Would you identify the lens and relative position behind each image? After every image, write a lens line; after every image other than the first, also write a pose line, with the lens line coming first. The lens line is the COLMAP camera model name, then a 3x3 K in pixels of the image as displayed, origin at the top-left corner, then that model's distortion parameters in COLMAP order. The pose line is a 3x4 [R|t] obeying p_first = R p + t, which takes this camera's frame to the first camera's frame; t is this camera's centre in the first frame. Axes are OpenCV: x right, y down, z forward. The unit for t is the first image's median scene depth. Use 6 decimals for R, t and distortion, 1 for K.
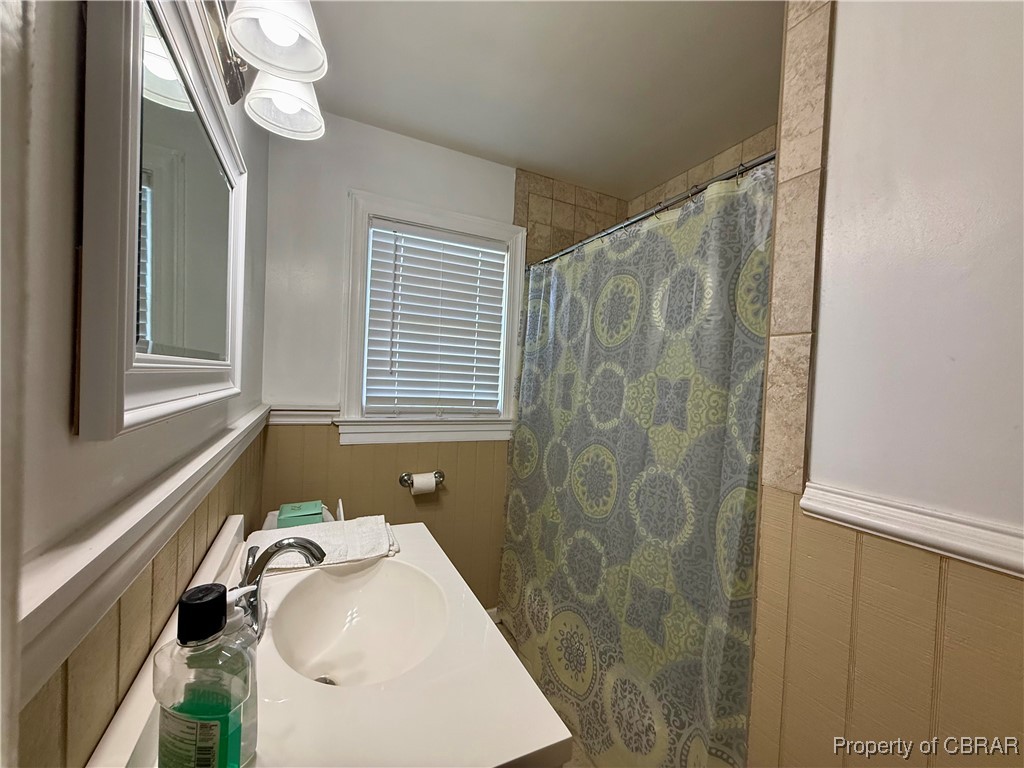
lens RADIAL K [[408.7, 0, 513.6], [0, 408.7, 384.2], [0, 0, 1]] dist [0.001933, -0.000050]
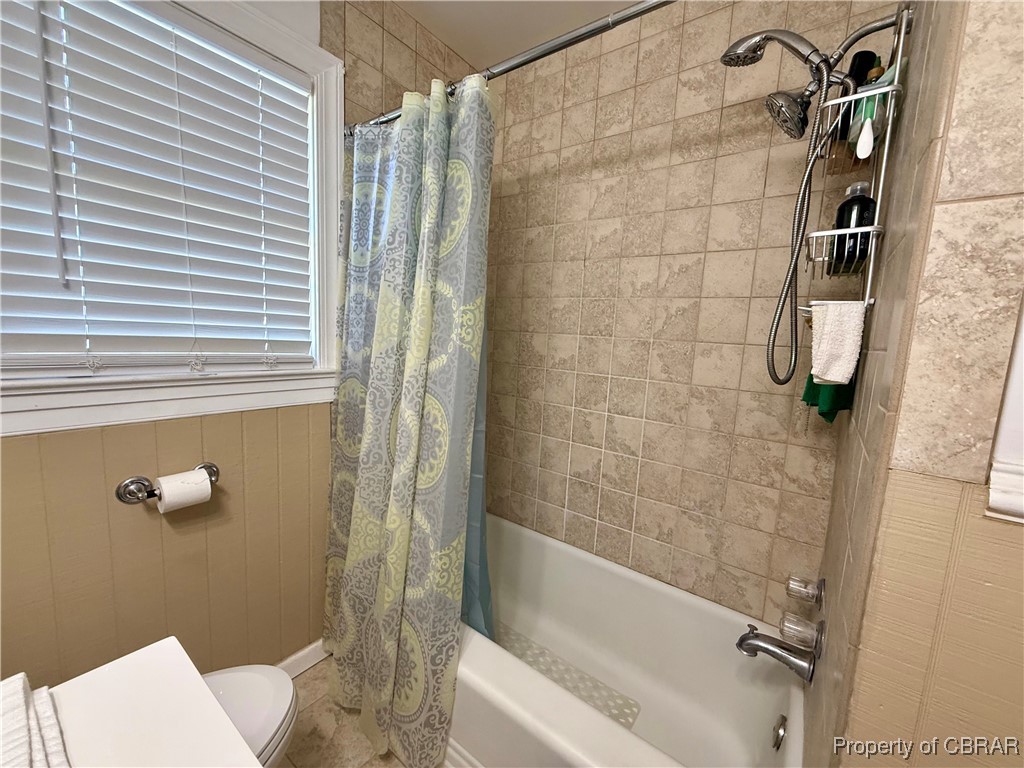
lens RADIAL K [[408.7, 0, 505.8], [0, 408.7, 382.6], [0, 0, 1]] dist [0.001933, -0.000050]
pose [[0.890976, -0.053187, 0.450925, -0.056996], [-0.004763, 0.991966, 0.126413, 0.020866], [-0.454026, -0.114779, 0.883564, 0.297995]]
